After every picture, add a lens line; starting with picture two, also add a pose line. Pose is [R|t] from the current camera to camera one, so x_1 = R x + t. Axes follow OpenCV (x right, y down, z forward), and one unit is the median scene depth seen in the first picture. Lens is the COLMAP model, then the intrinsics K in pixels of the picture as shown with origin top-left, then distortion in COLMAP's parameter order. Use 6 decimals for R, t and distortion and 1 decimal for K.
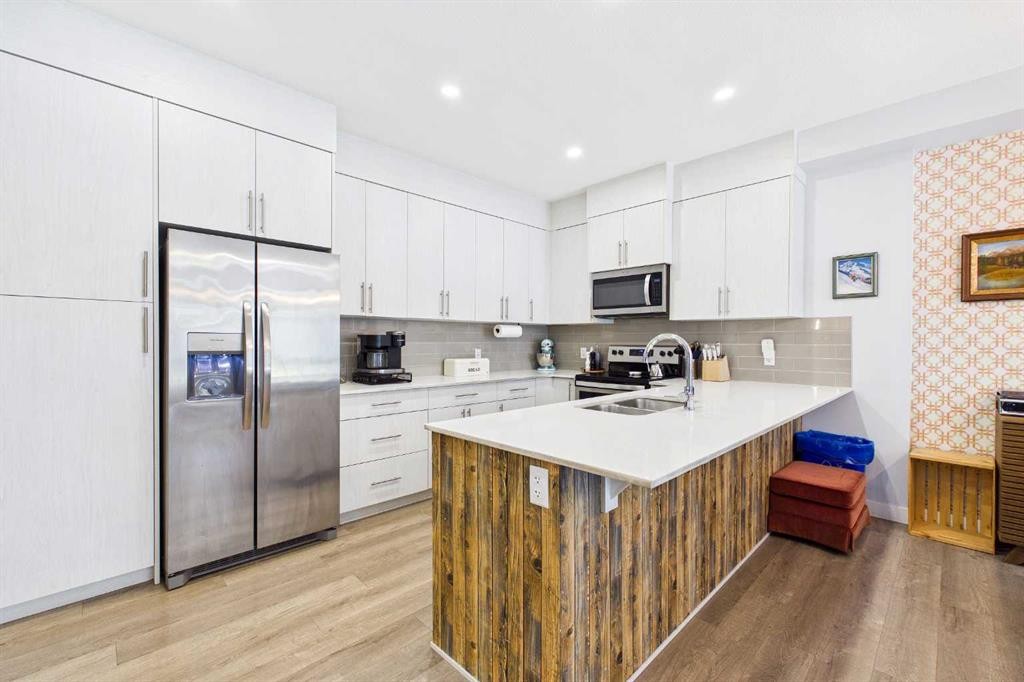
lens RADIAL K [[433.3, 0, 512.1], [0, 433.3, 348.7], [0, 0, 1]] dist [0.001349, 0.000300]
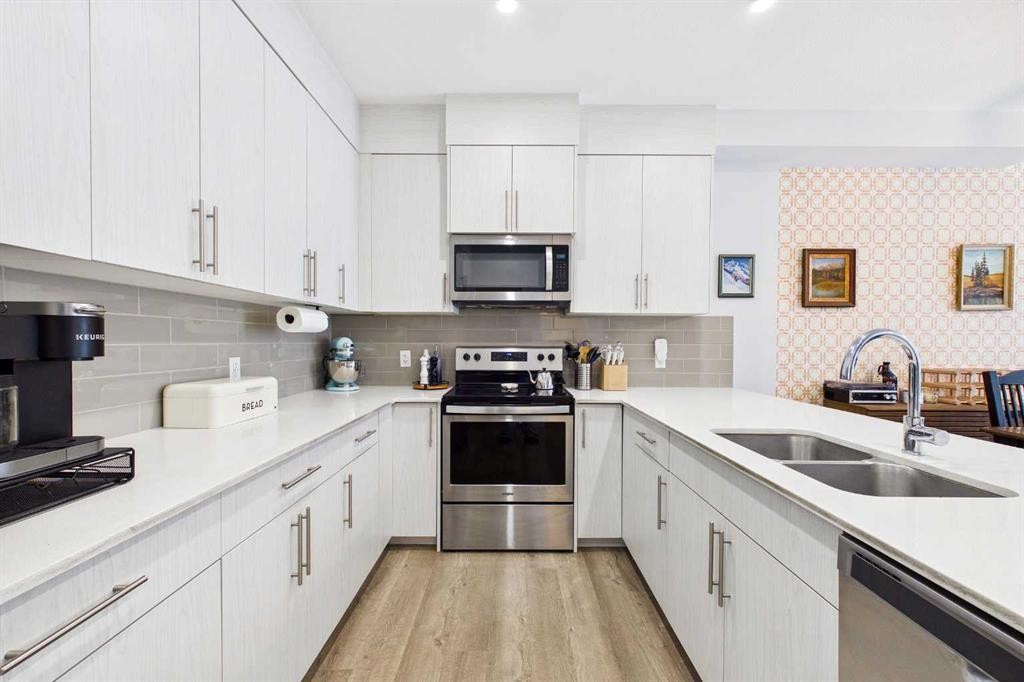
lens RADIAL K [[433.3, 0, 512.1], [0, 433.3, 348.7], [0, 0, 1]] dist [0.001349, 0.000300]
pose [[0.699590, -0.011979, 0.714444, -0.238946], [0.010621, 0.999923, 0.006366, -0.009688], [-0.714465, 0.003135, 0.699664, 0.555575]]
